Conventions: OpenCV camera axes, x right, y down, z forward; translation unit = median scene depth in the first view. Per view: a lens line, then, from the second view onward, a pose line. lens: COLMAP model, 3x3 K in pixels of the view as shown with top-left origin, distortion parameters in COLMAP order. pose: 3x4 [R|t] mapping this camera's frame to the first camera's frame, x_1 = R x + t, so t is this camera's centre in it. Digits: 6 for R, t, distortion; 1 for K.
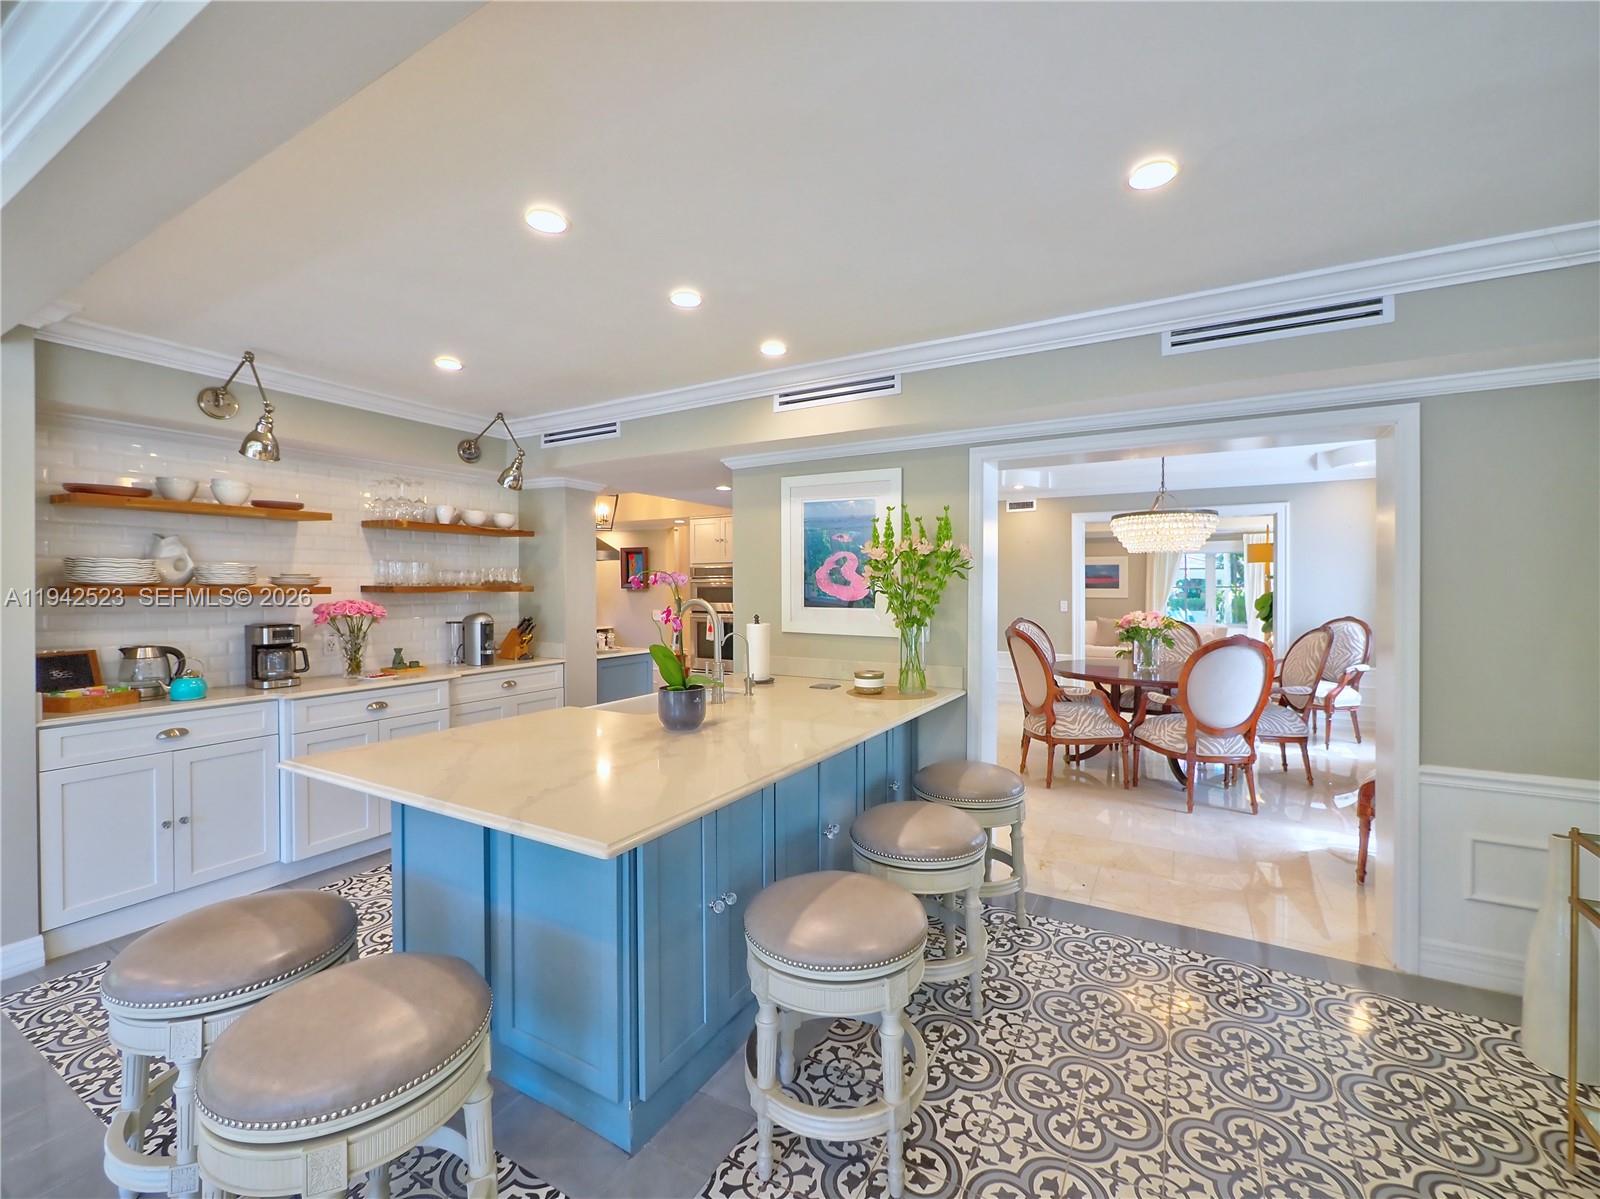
lens RADIAL K [[682.9, 0, 806.3], [0, 682.9, 587.6], [0, 0, 1]] dist [-0.002505, 0.000305]
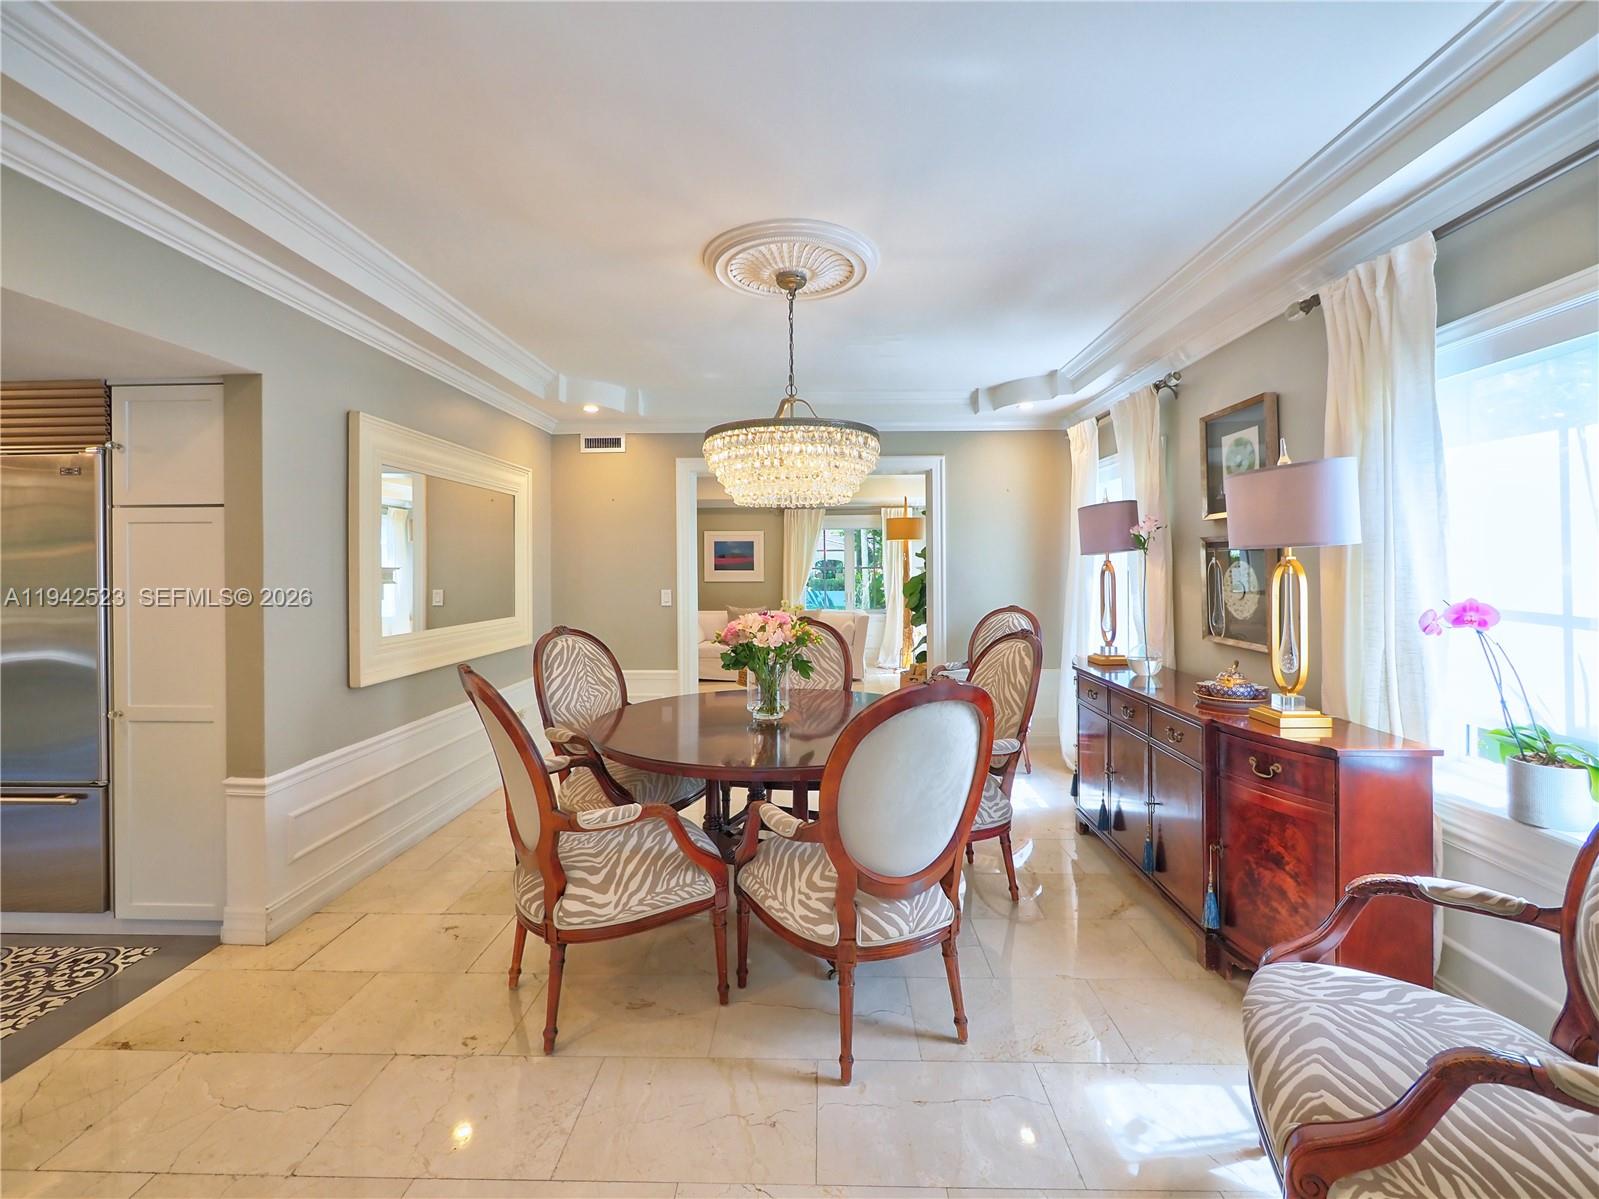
lens RADIAL K [[682.4, 0, 828.2], [0, 682.4, 578.2], [0, 0, 1]] dist [-0.002505, 0.000305]
pose [[0.870022, -0.013229, 0.492835, 0.340813], [0.006718, 0.999865, 0.014979, -0.001566], [-0.492967, -0.009722, 0.869994, 0.626330]]
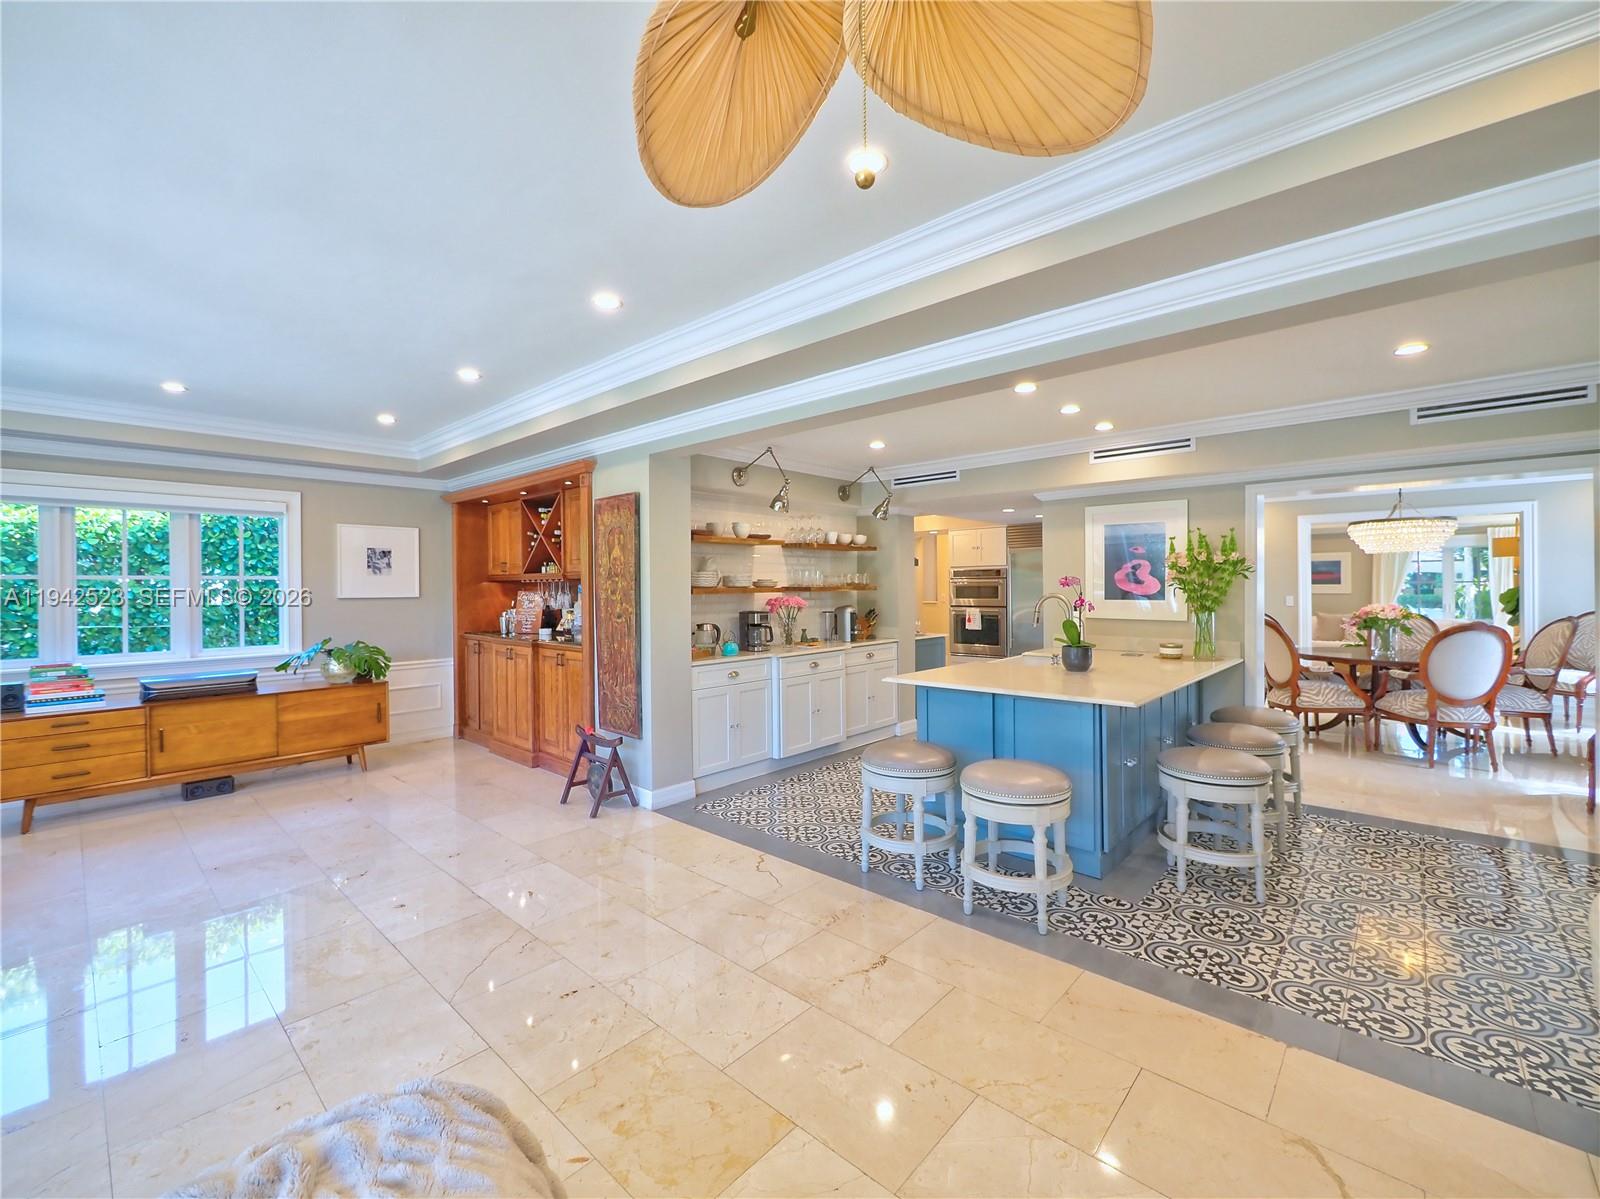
lens RADIAL K [[682.9, 0, 804.3], [0, 682.9, 585.8], [0, 0, 1]] dist [-0.002505, 0.000305]
pose [[0.975618, -0.007660, -0.219340, -0.259917], [0.007566, 0.999971, -0.001268, -0.002445], [0.219343, -0.000423, 0.975648, -0.431604]]
